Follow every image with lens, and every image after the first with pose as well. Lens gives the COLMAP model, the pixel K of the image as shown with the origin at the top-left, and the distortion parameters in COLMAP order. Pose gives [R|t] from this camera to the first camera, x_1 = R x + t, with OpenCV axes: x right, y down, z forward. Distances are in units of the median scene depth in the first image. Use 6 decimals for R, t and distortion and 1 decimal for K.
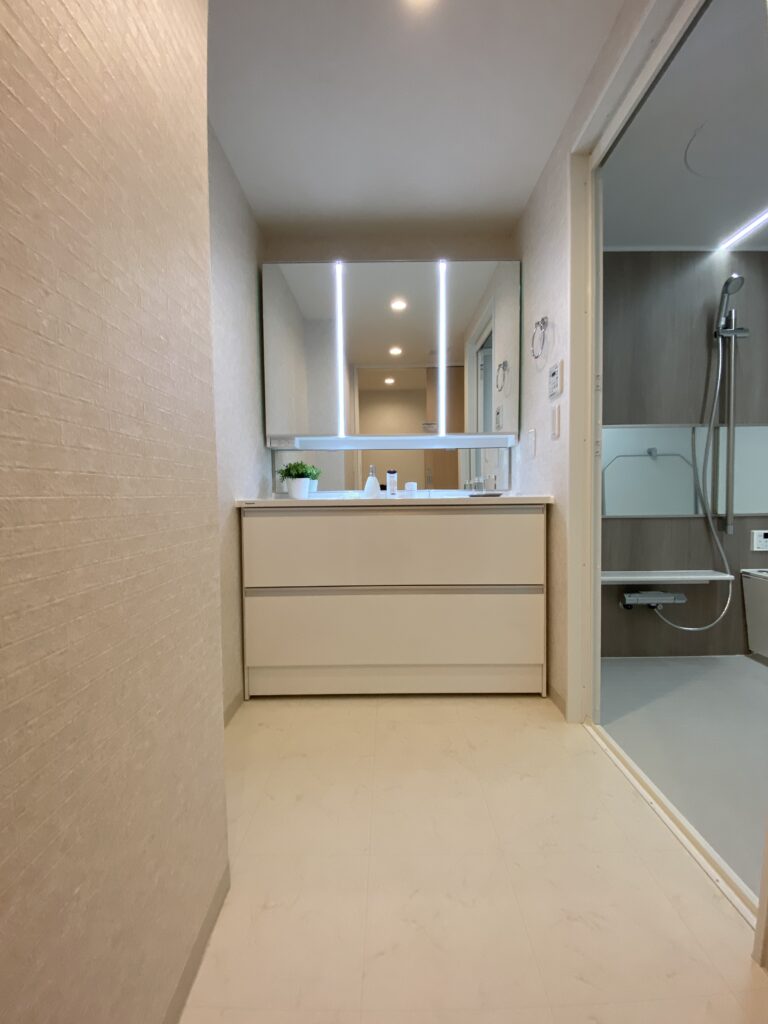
lens RADIAL K [[421.2, 0, 385.9], [0, 421.2, 508.3], [0, 0, 1]] dist [0.031451, -0.025634]
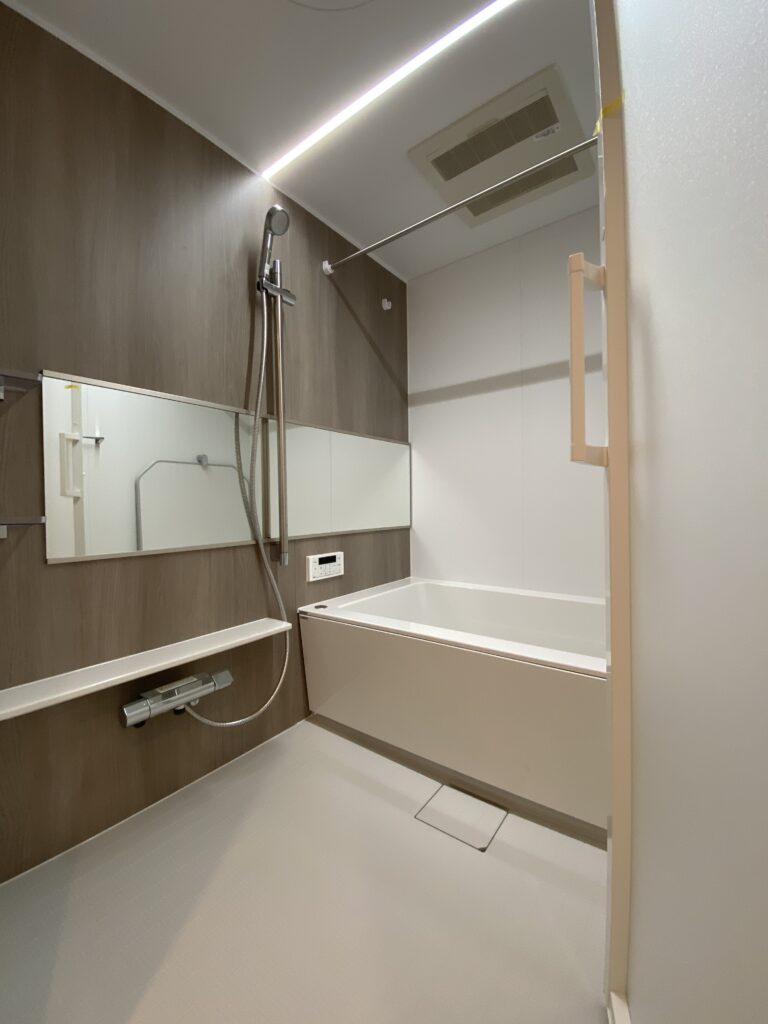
lens RADIAL K [[421.2, 0, 385.9], [0, 421.2, 508.3], [0, 0, 1]] dist [0.031451, -0.025634]
pose [[0.602644, -0.004232, 0.797999, 0.335151], [0.040909, 0.998835, -0.025597, -0.010998], [-0.796961, 0.048071, 0.602115, 0.420275]]
